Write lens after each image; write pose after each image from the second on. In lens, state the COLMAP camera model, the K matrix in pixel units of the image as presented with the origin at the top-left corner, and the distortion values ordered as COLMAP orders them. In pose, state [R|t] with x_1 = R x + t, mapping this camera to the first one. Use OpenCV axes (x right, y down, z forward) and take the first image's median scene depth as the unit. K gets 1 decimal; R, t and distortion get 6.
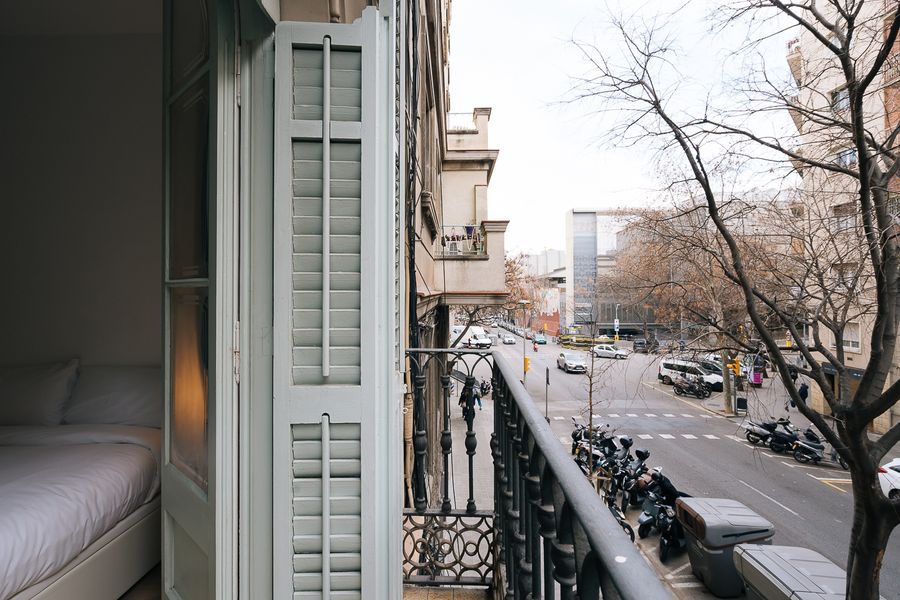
lens RADIAL K [[440.6, 0, 443.2], [0, 440.6, 302.3], [0, 0, 1]] dist [-0.002022, 0.000194]
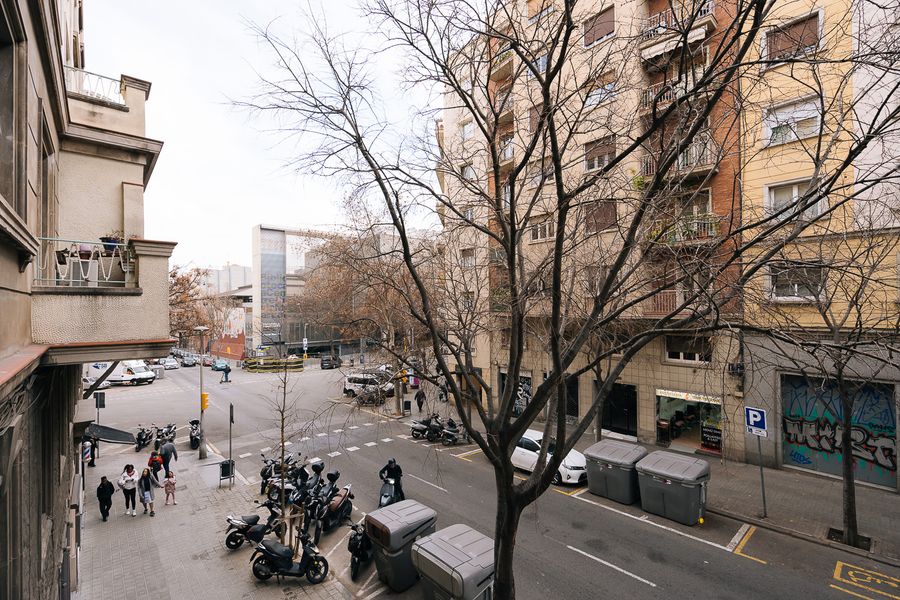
lens RADIAL K [[406.6, 0, 446.6], [0, 406.6, 310.7], [0, 0, 1]] dist [-0.002527, 0.000719]
pose [[0.749294, -0.000972, 0.662237, 0.022324], [-0.001827, 0.999992, 0.003535, -0.044911], [-0.662235, -0.003859, 0.749286, 0.114663]]
